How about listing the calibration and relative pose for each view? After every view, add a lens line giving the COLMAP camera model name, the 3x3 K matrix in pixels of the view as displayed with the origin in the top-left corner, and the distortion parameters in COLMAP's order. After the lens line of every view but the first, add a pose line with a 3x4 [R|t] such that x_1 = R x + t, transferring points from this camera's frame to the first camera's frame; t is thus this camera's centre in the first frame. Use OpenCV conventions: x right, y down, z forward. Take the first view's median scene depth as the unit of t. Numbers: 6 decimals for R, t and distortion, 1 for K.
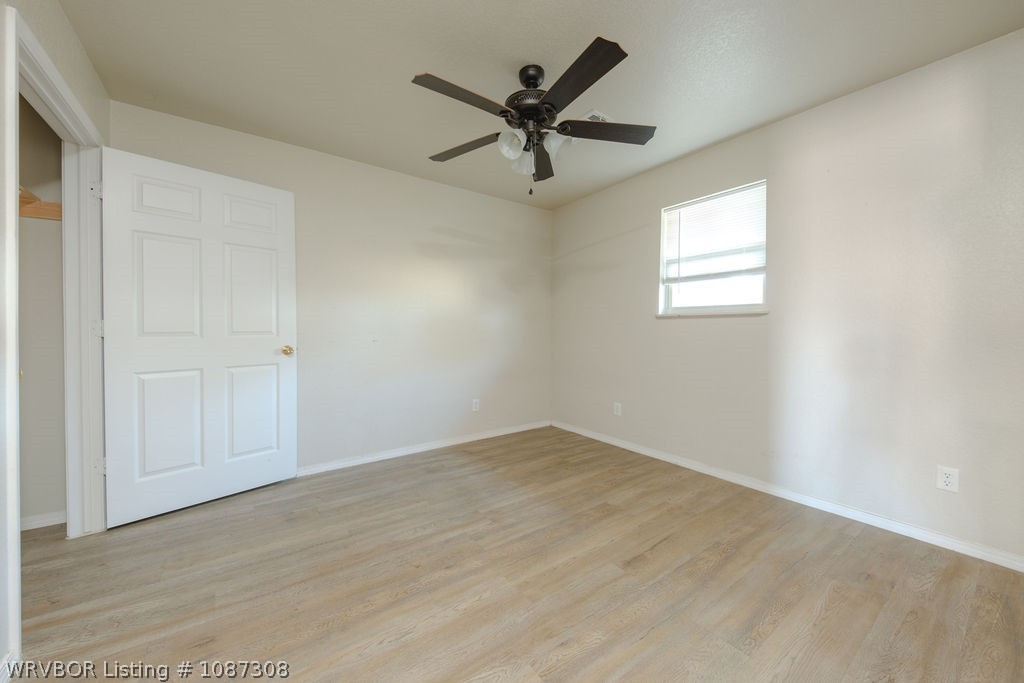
lens RADIAL K [[354.1, 0, 509.3], [0, 354.1, 336.8], [0, 0, 1]] dist [0.049974, -0.025241]
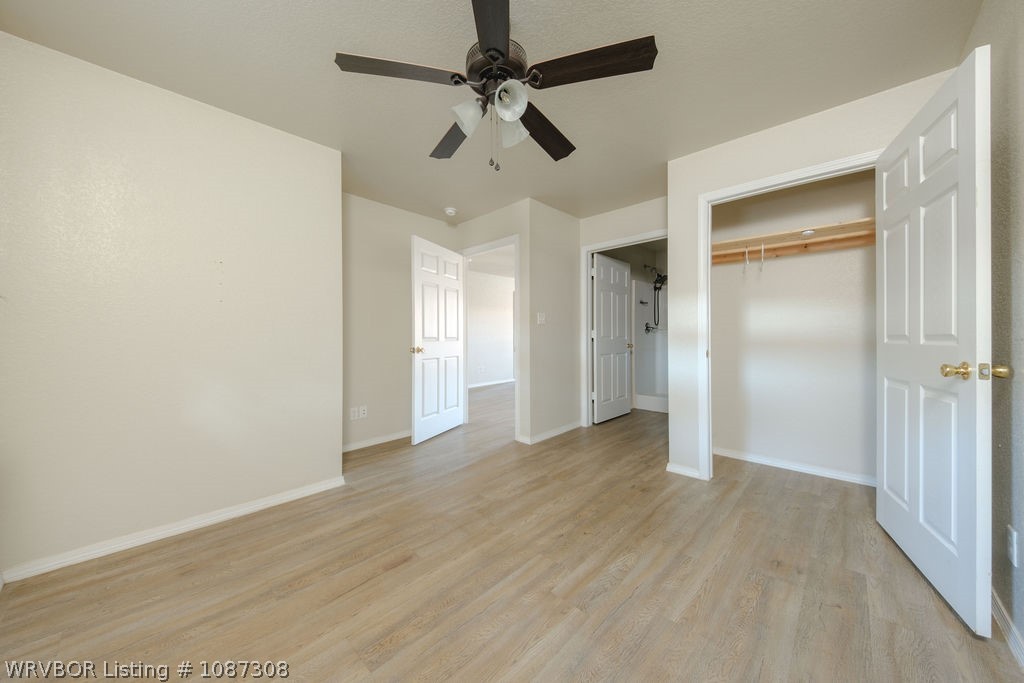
lens RADIAL K [[354.1, 0, 509.3], [0, 354.1, 336.8], [0, 0, 1]] dist [0.049974, -0.025241]
pose [[-0.983765, 0.005322, -0.179381, 0.195409], [0.001875, 0.999810, 0.019382, -0.056737], [0.179450, 0.018731, -0.983589, 1.903027]]
